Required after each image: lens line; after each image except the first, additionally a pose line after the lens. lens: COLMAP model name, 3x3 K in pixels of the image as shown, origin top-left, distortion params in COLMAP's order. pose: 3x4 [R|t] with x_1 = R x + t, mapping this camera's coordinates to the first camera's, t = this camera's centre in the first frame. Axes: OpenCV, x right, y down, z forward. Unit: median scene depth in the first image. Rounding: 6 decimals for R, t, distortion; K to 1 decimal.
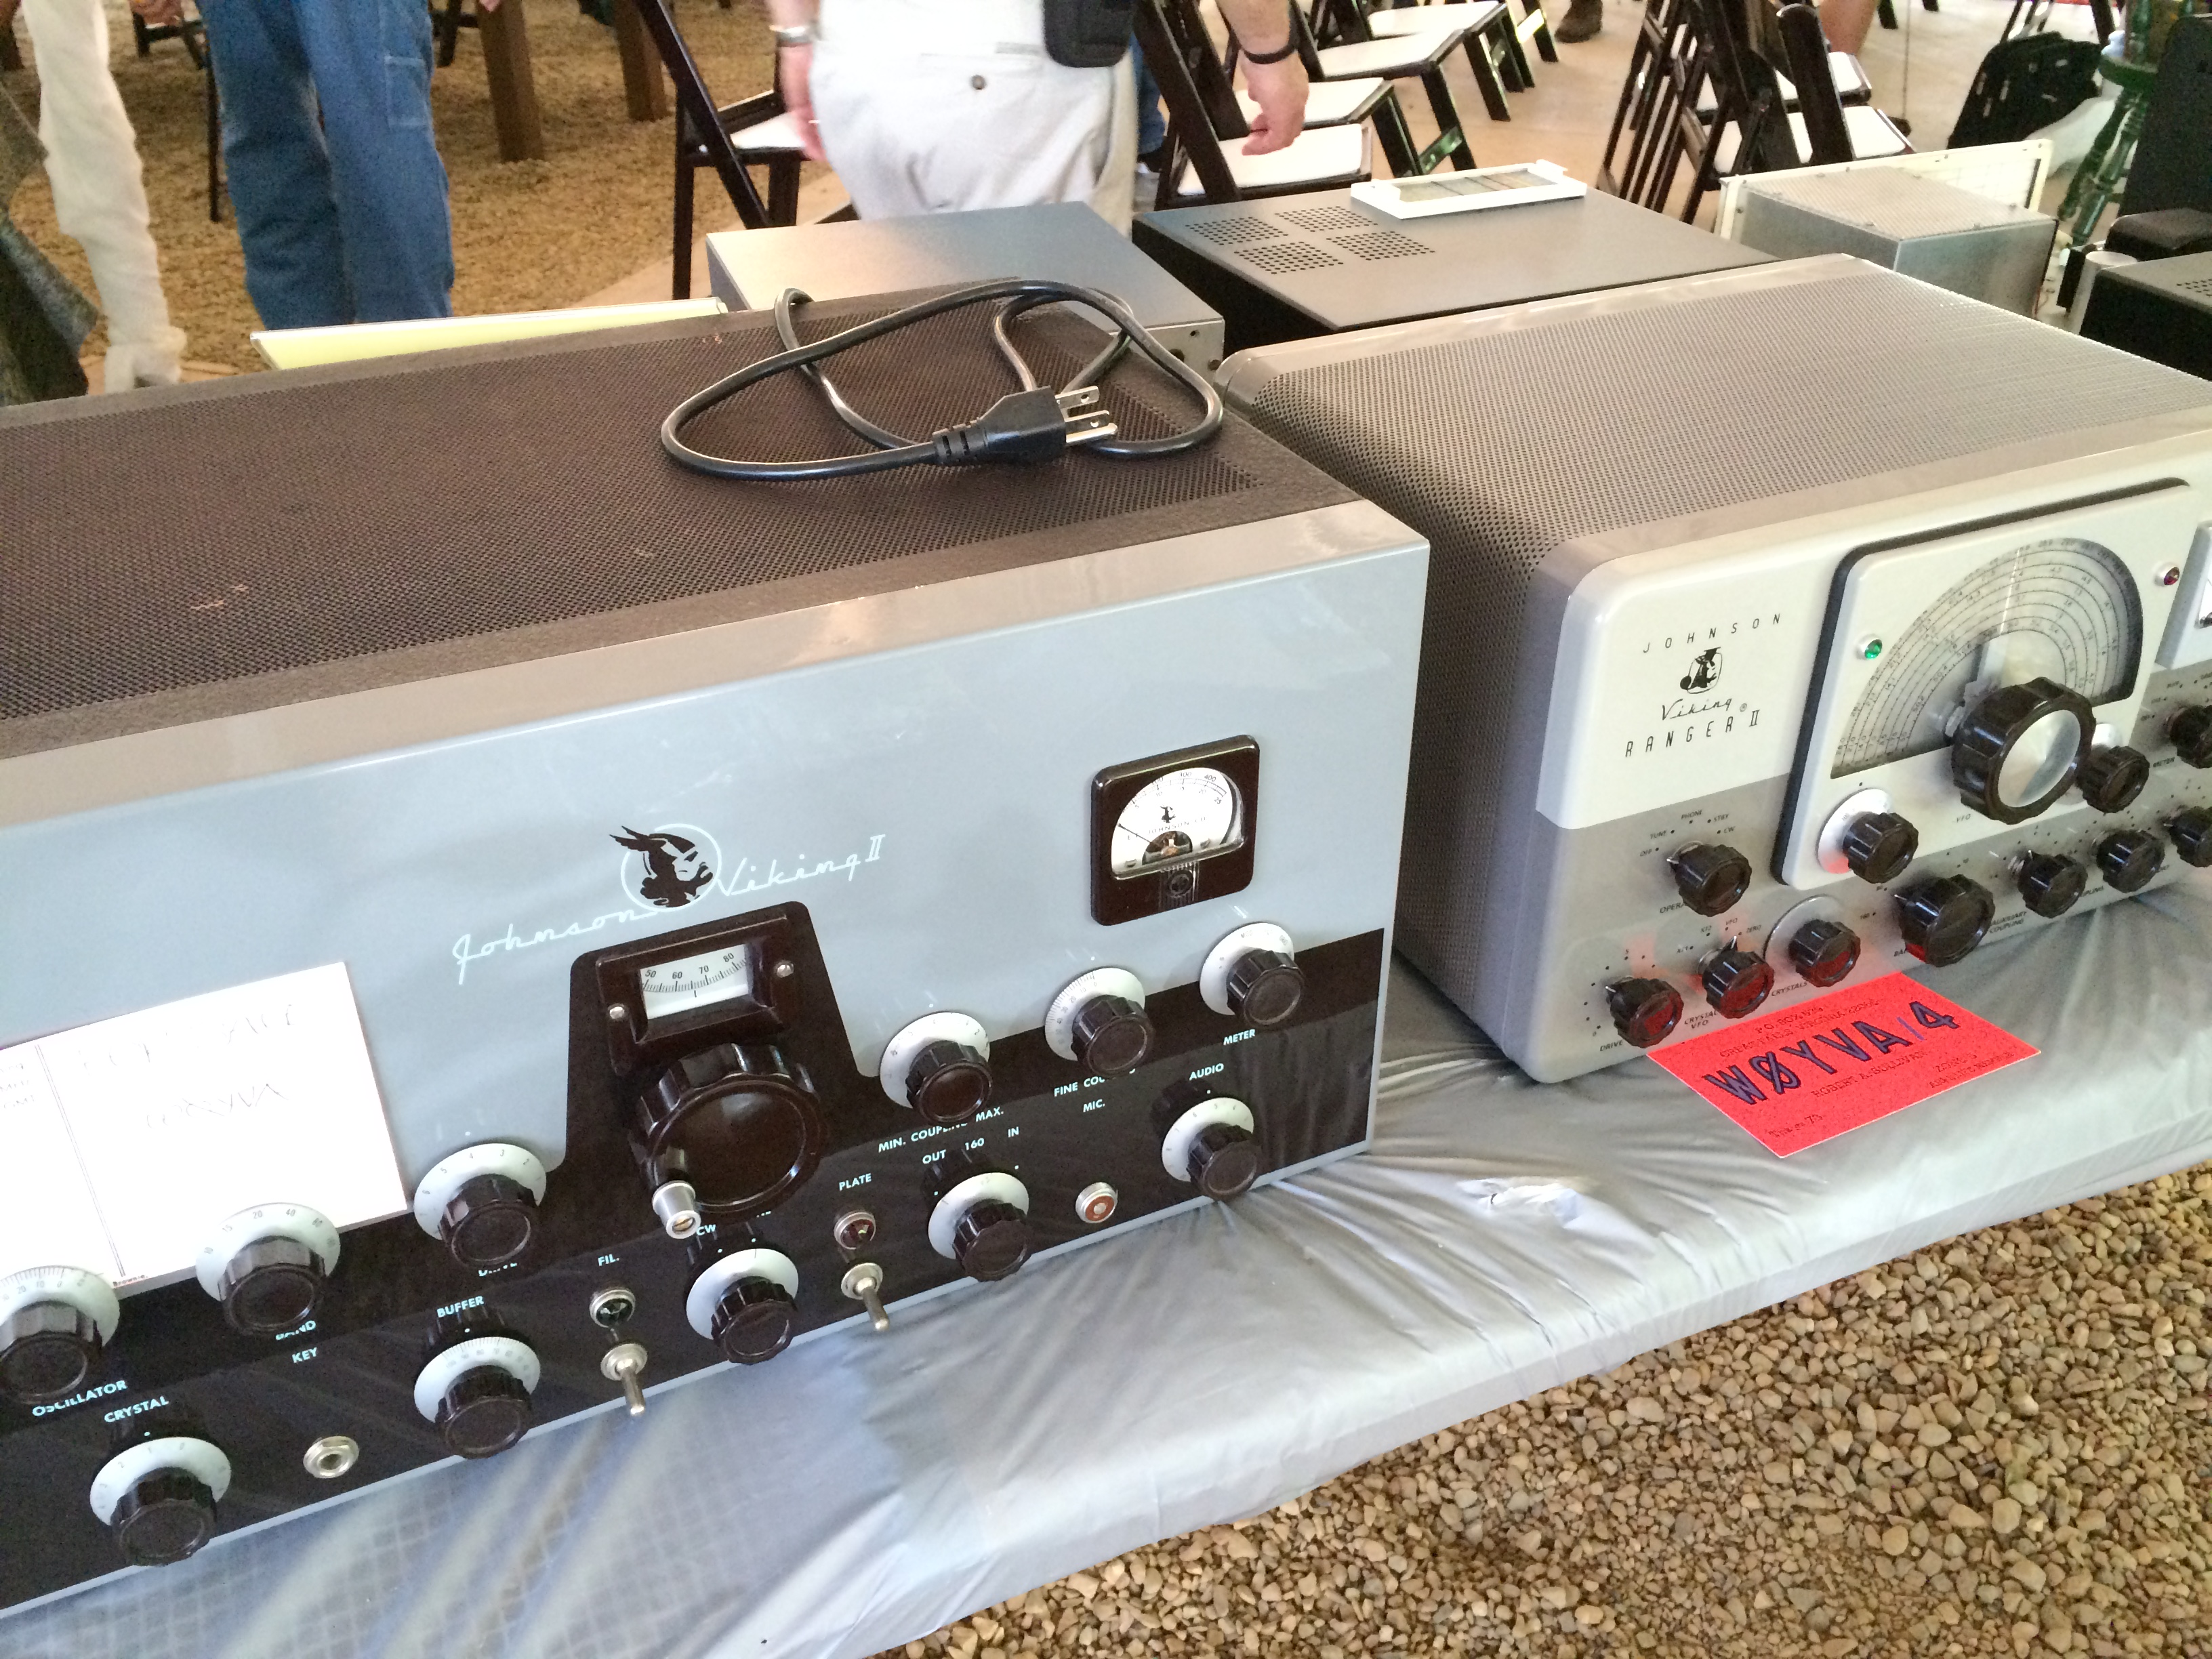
lens RADIAL K [[1923.7, 0, 1106.6], [0, 1923.7, 826.5], [0, 0, 1]] dist [0.069297, -0.099859]
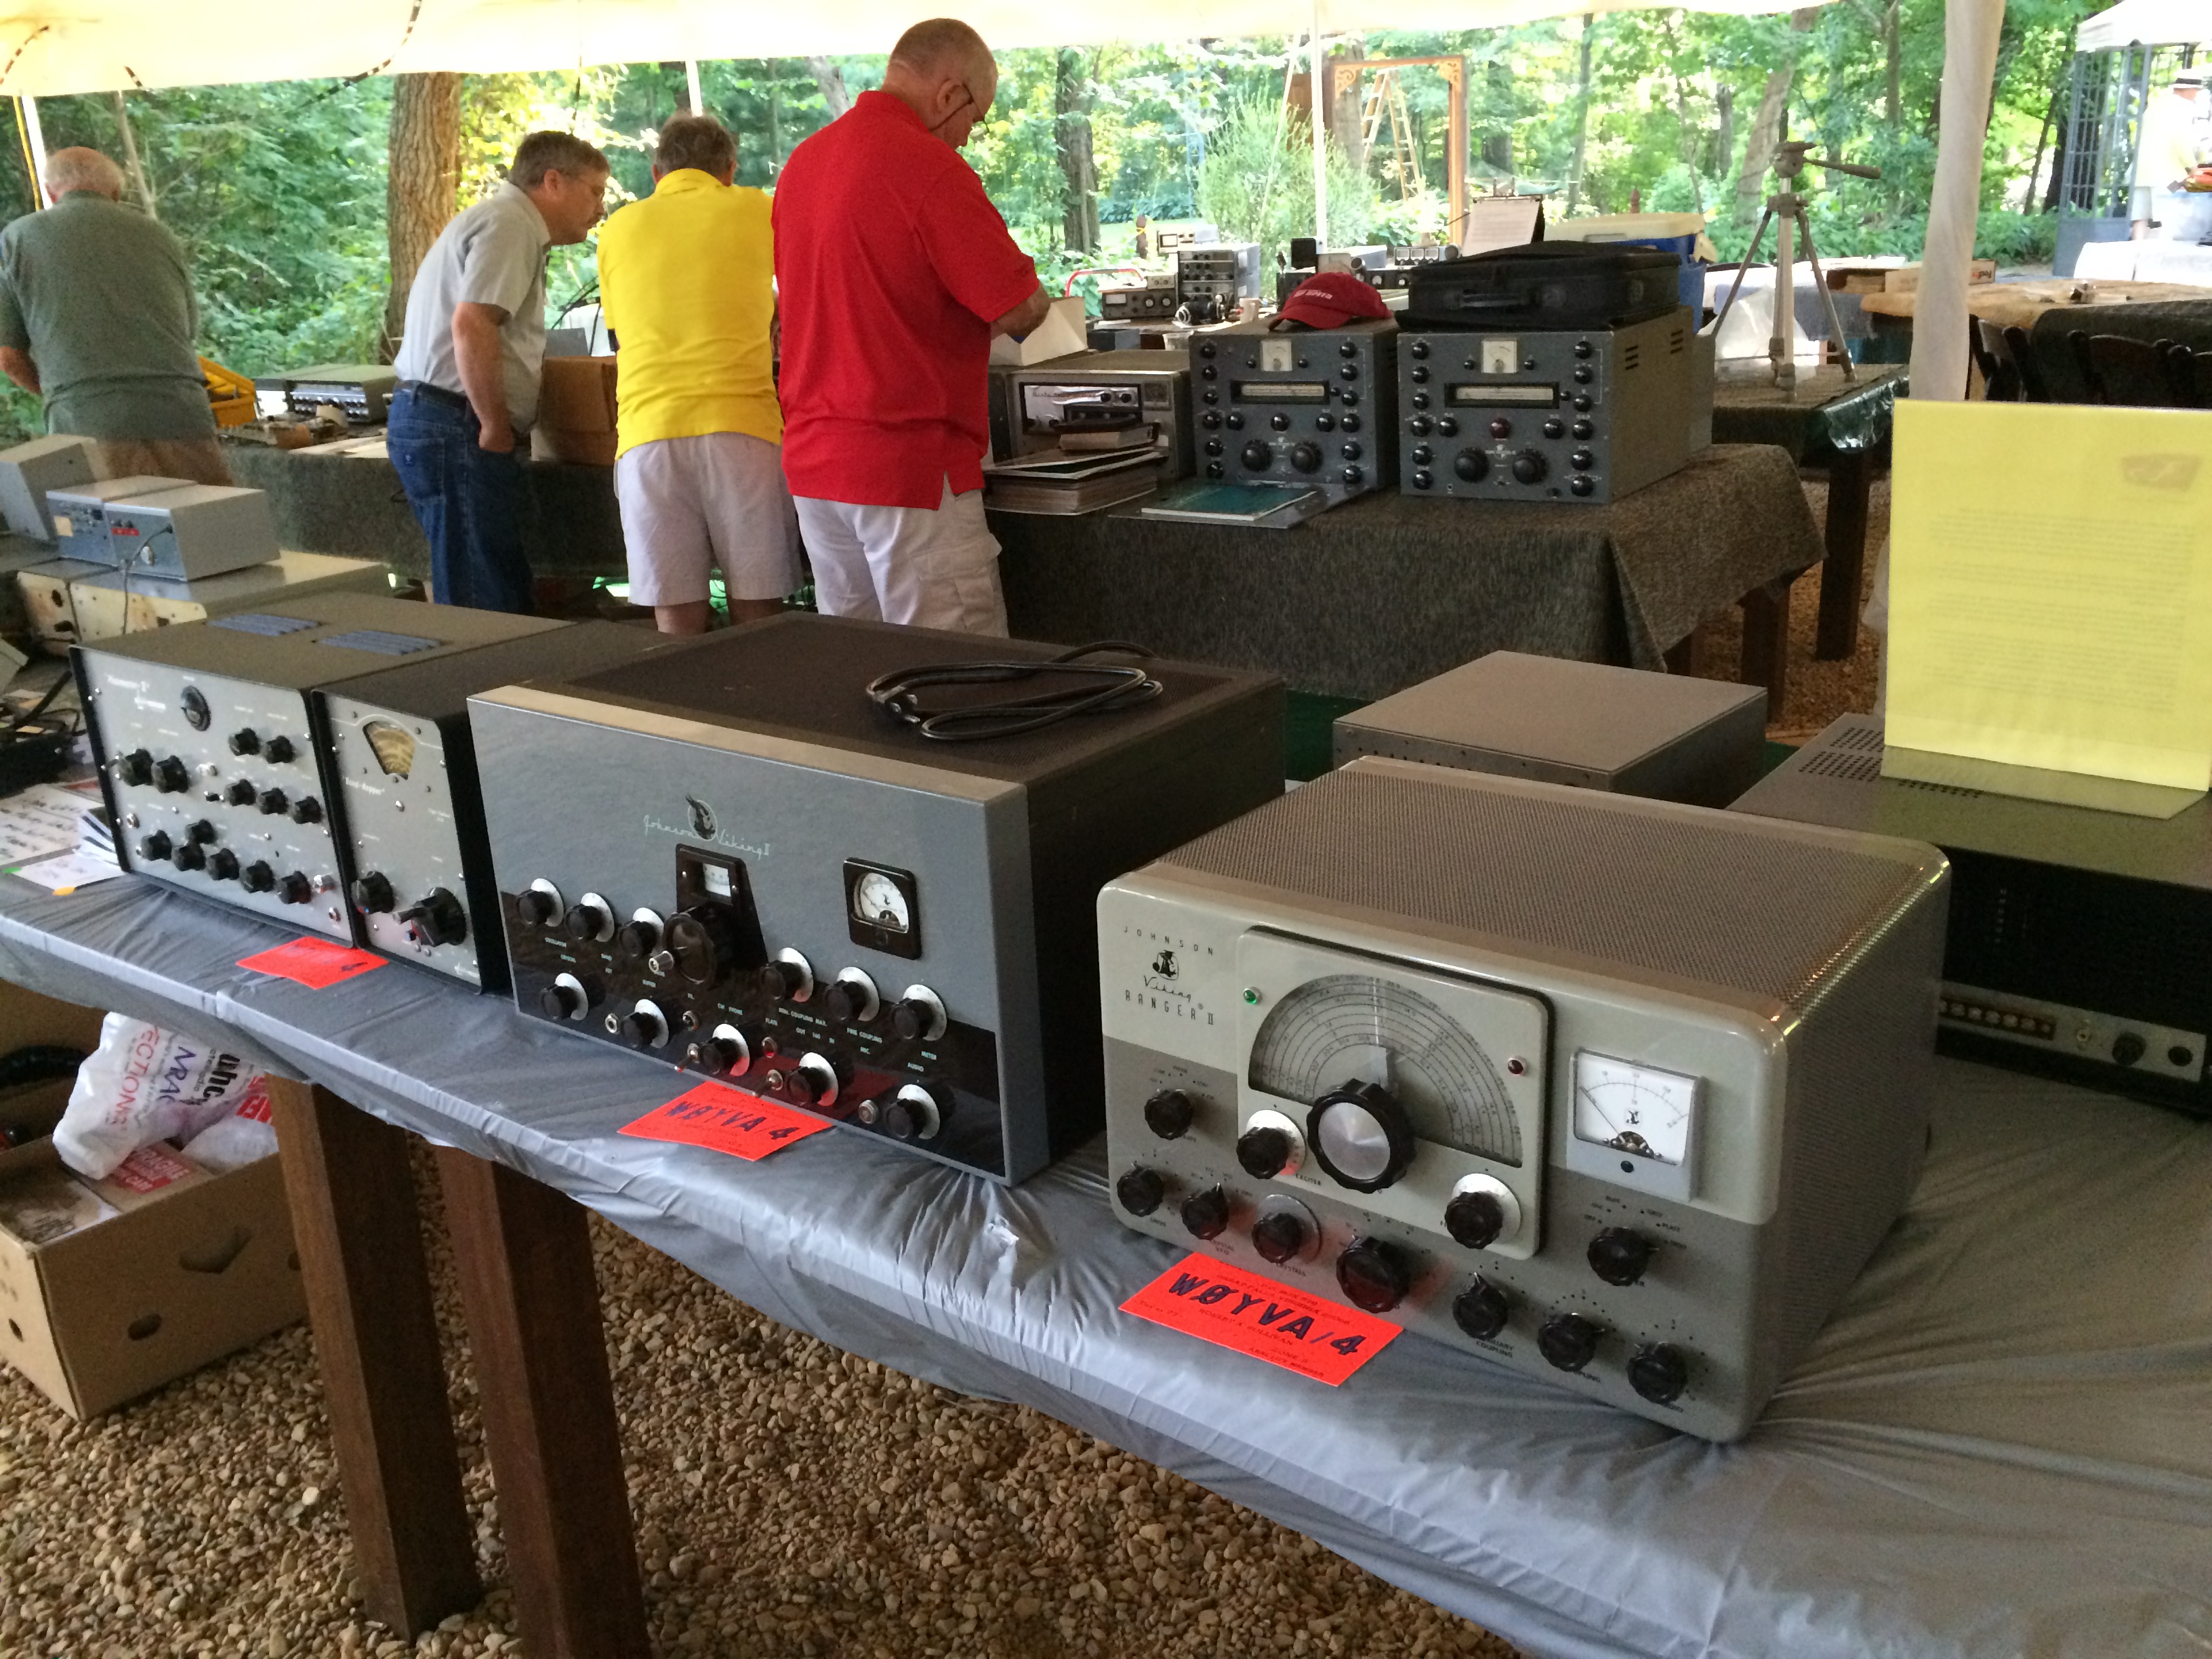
lens RADIAL K [[1923.7, 0, 1104.4], [0, 1923.7, 828.8], [0, 0, 1]] dist [0.069297, -0.099859]
pose [[0.459222, 0.261967, -0.848816, 1.763960], [-0.437971, 0.898089, 0.040225, -0.245508], [0.772850, 0.353284, 0.527156, 0.117497]]
